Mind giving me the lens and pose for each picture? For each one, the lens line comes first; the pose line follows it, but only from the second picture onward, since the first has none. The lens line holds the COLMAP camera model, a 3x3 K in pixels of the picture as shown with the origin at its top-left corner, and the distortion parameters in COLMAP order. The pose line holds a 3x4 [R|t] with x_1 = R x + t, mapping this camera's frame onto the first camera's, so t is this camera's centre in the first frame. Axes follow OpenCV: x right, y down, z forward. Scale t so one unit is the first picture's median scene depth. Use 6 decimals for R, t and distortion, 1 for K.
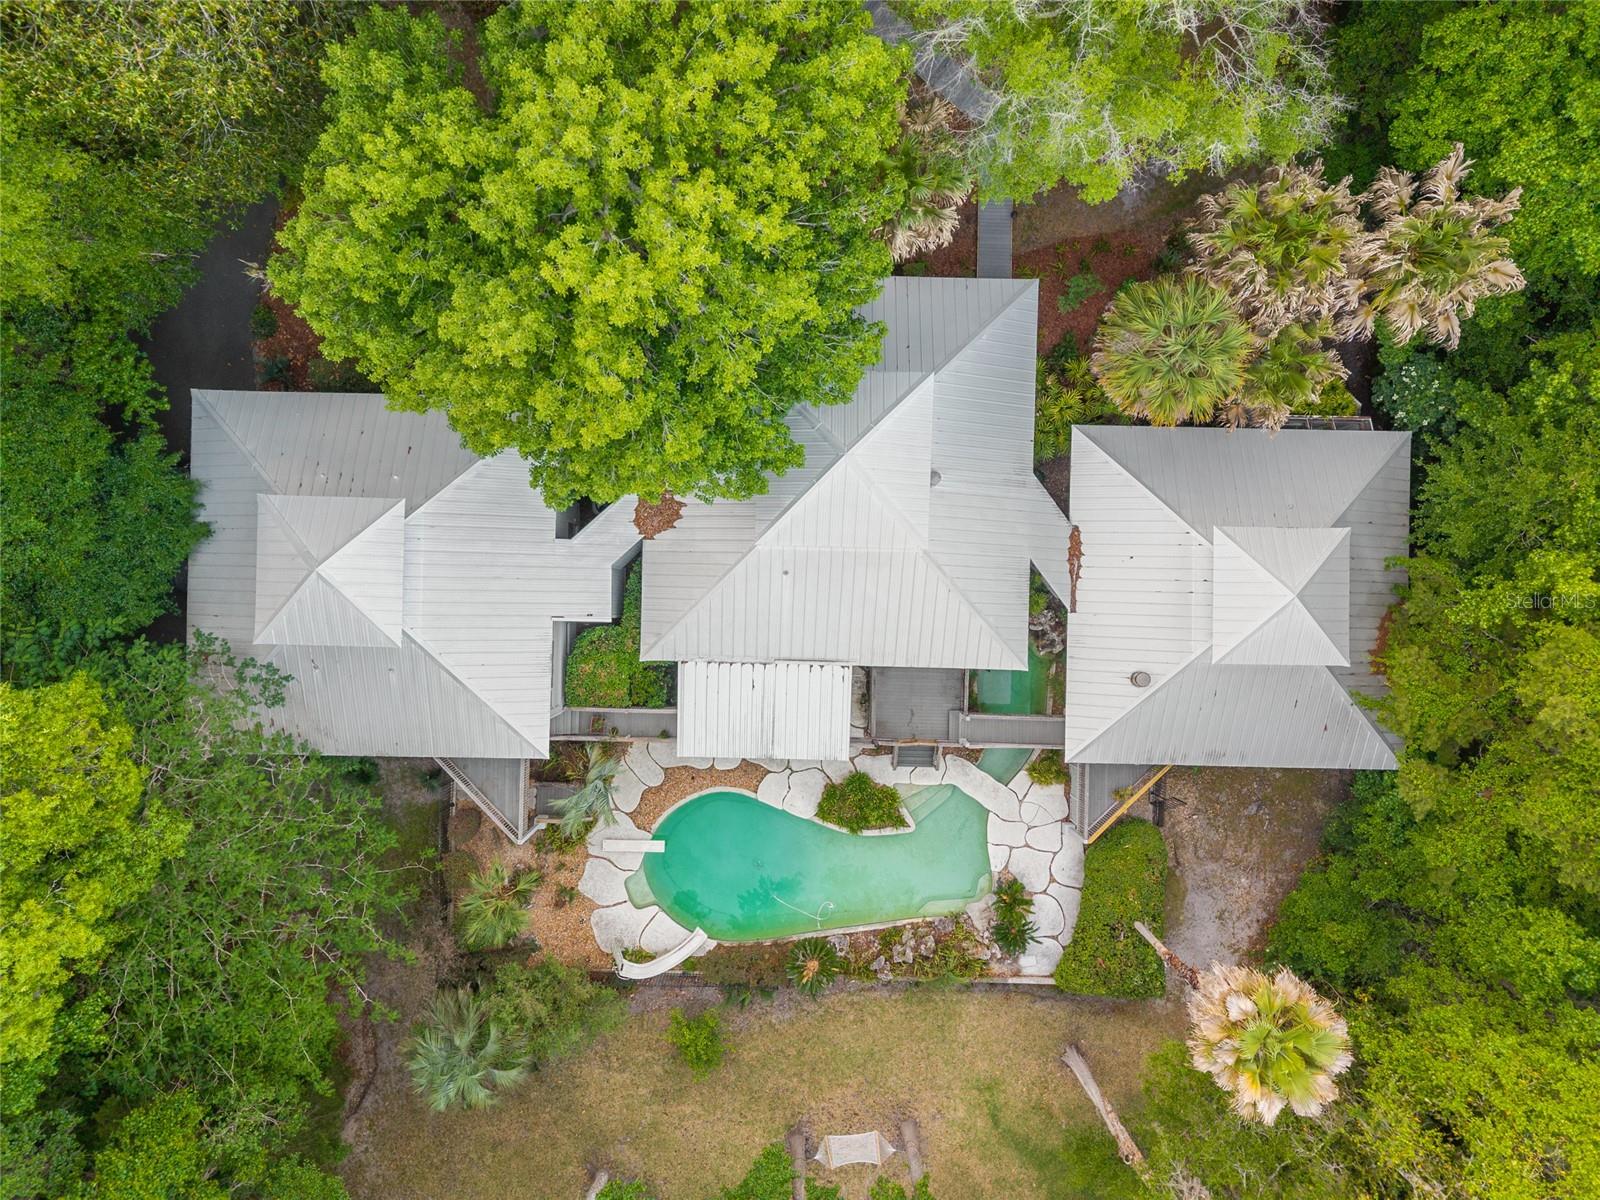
lens RADIAL K [[1036.1, 0, 791.2], [0, 1036.1, 601.2], [0, 0, 1]] dist [0.050639, -0.038619]
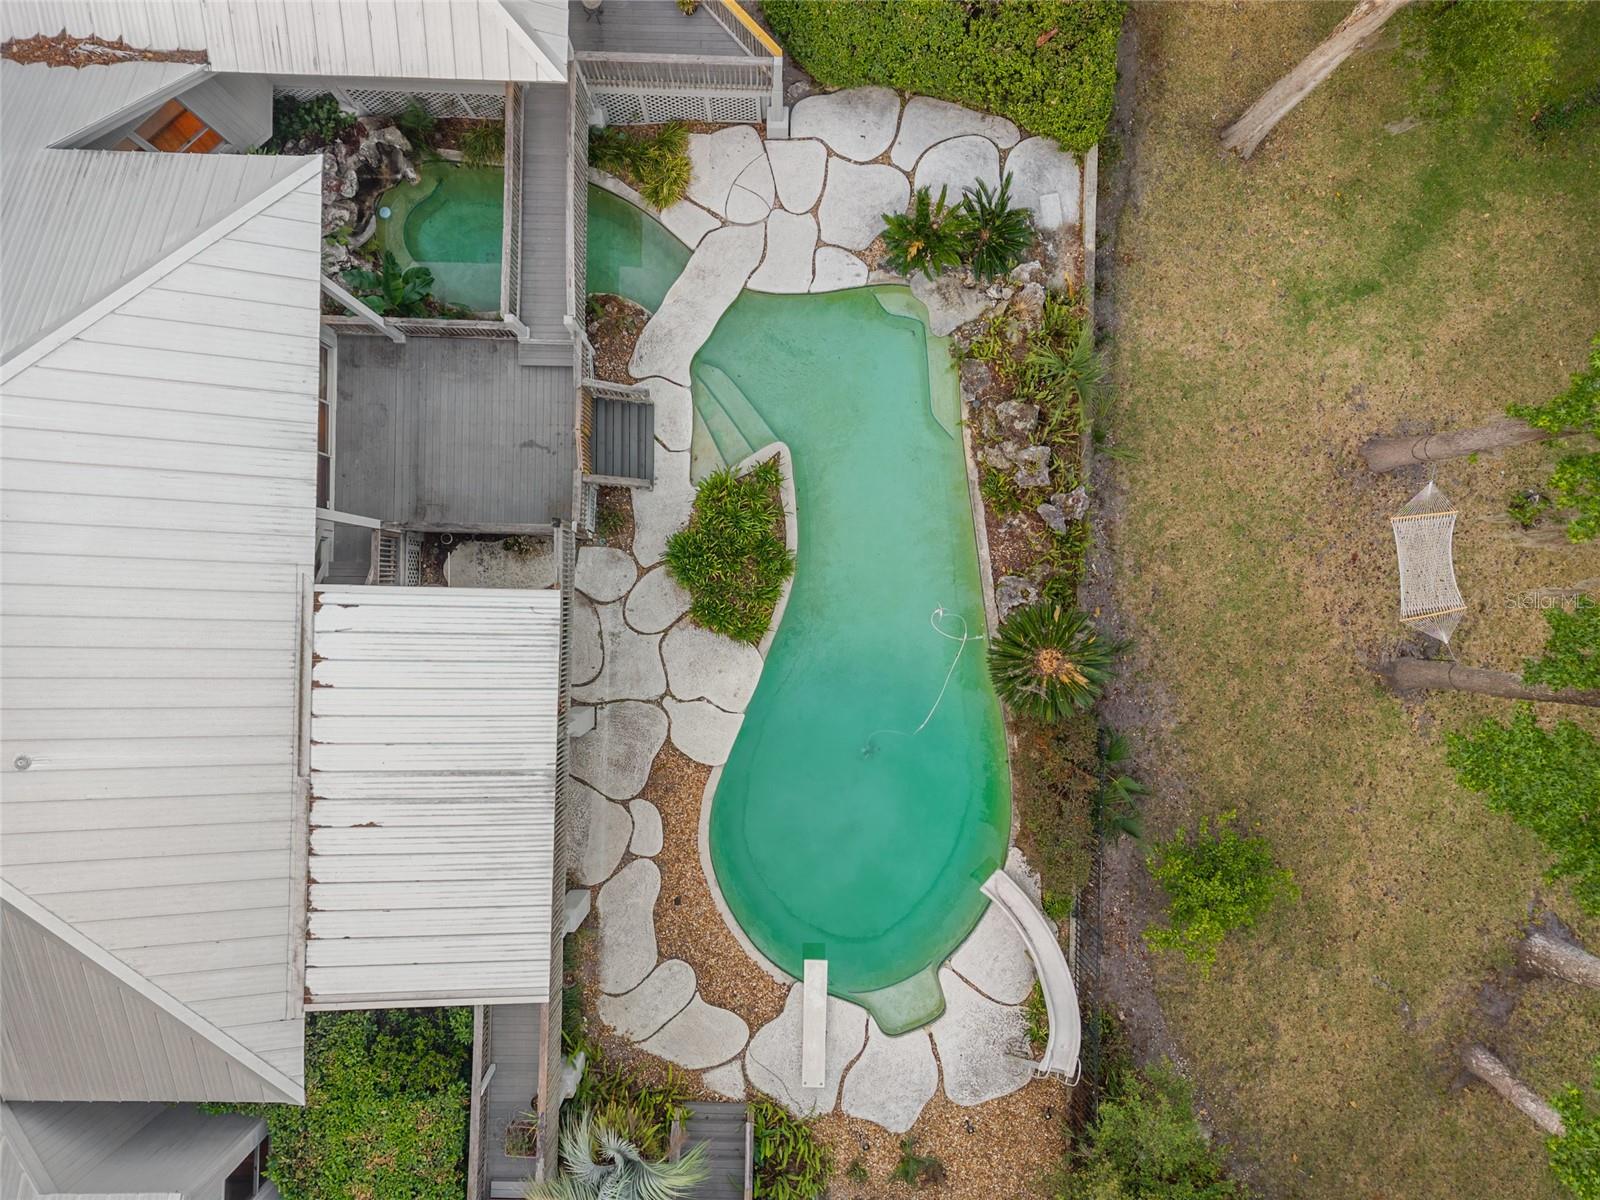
lens RADIAL K [[1036.1, 0, 791.2], [0, 1036.1, 601.2], [0, 0, 1]] dist [0.050639, -0.038619]
pose [[-0.003388, -0.999959, -0.008383, 0.048894], [0.999897, -0.003505, 0.013936, 0.217956], [-0.013965, -0.008335, 0.999868, 0.516124]]
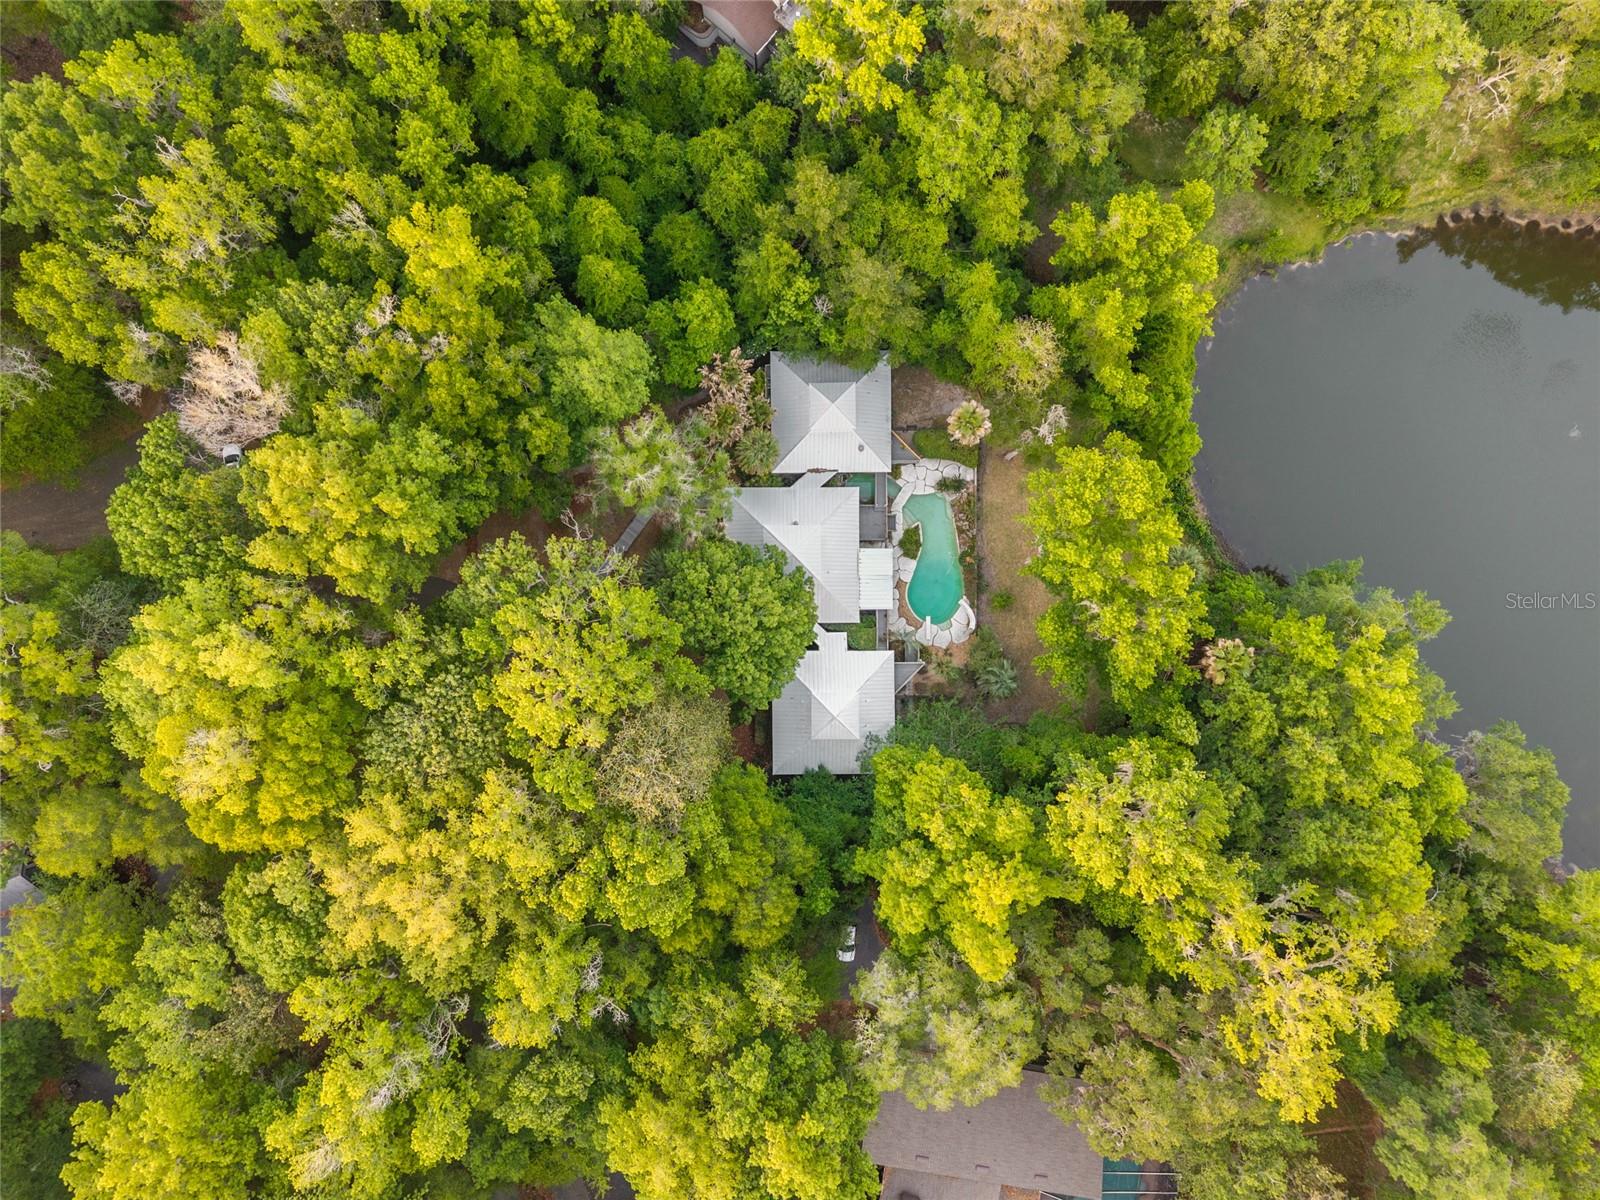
lens RADIAL K [[1036.1, 0, 791.2], [0, 1036.1, 601.2], [0, 0, 1]] dist [0.050639, -0.038619]
pose [[-0.030404, -0.999514, -0.006909, -0.053926], [0.999319, -0.030541, 0.020691, -0.167310], [-0.020892, -0.006276, 0.999762, -1.633930]]
